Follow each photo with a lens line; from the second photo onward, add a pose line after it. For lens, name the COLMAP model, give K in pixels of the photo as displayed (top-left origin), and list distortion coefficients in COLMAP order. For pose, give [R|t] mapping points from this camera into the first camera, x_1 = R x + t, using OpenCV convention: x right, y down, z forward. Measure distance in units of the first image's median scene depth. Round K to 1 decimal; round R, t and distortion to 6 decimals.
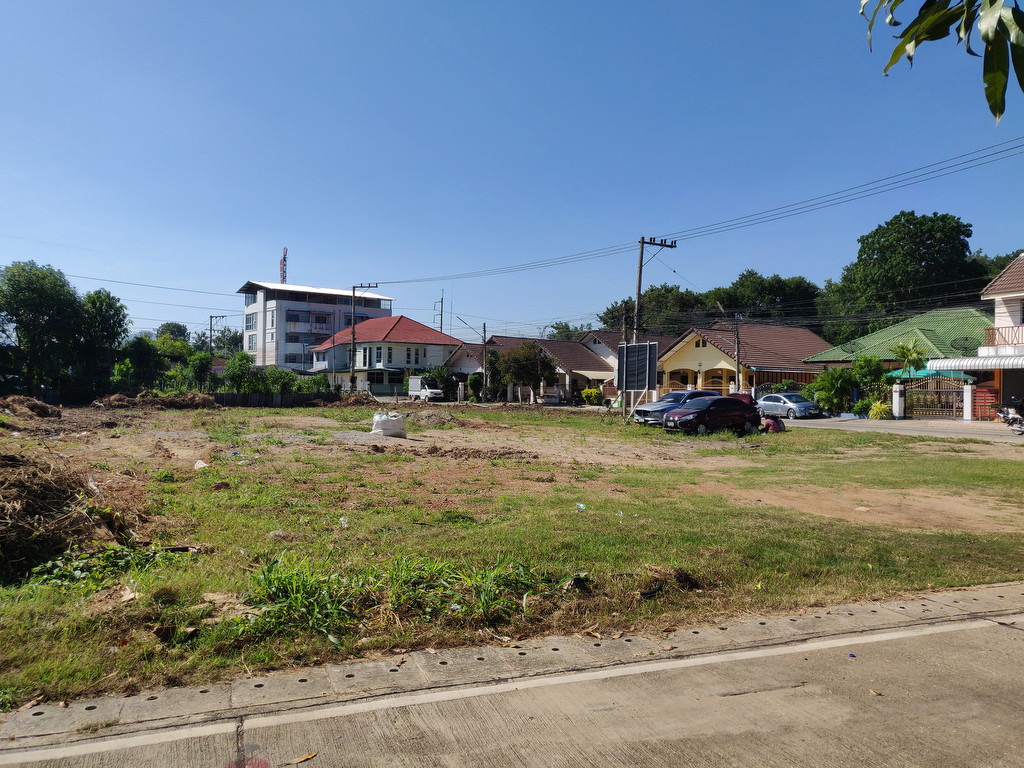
lens RADIAL K [[777.9, 0, 516.9], [0, 777.9, 392.1], [0, 0, 1]] dist [-0.004185, 0.035915]
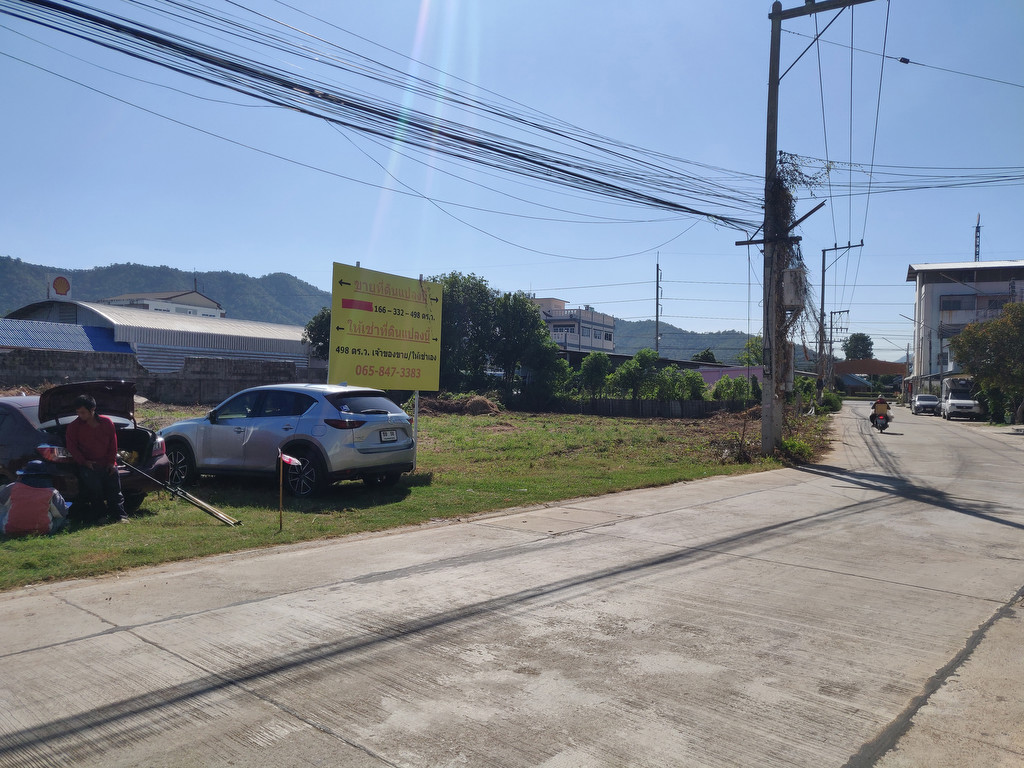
lens RADIAL K [[777.9, 0, 517.1], [0, 777.9, 386.0], [0, 0, 1]] dist [-0.004185, 0.035915]
pose [[0.472263, -0.000354, -0.881457, 0.335788], [-0.021596, 0.999695, -0.011972, 0.000399], [0.881193, 0.024690, 0.472112, 0.529044]]
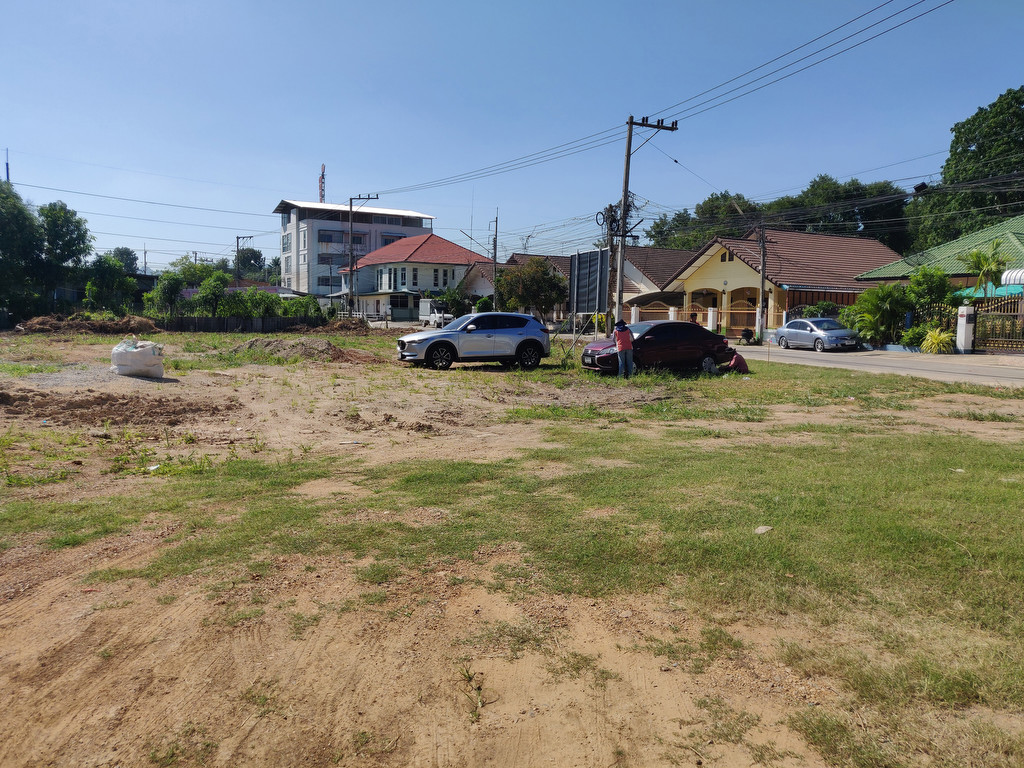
lens RADIAL K [[777.9, 0, 510.4], [0, 777.9, 379.1], [0, 0, 1]] dist [-0.004185, 0.035915]
pose [[0.992065, 0.013093, -0.125041, 0.107313], [-0.003344, 0.996959, 0.077861, 0.001974], [0.125681, -0.076825, 0.989092, 0.146803]]
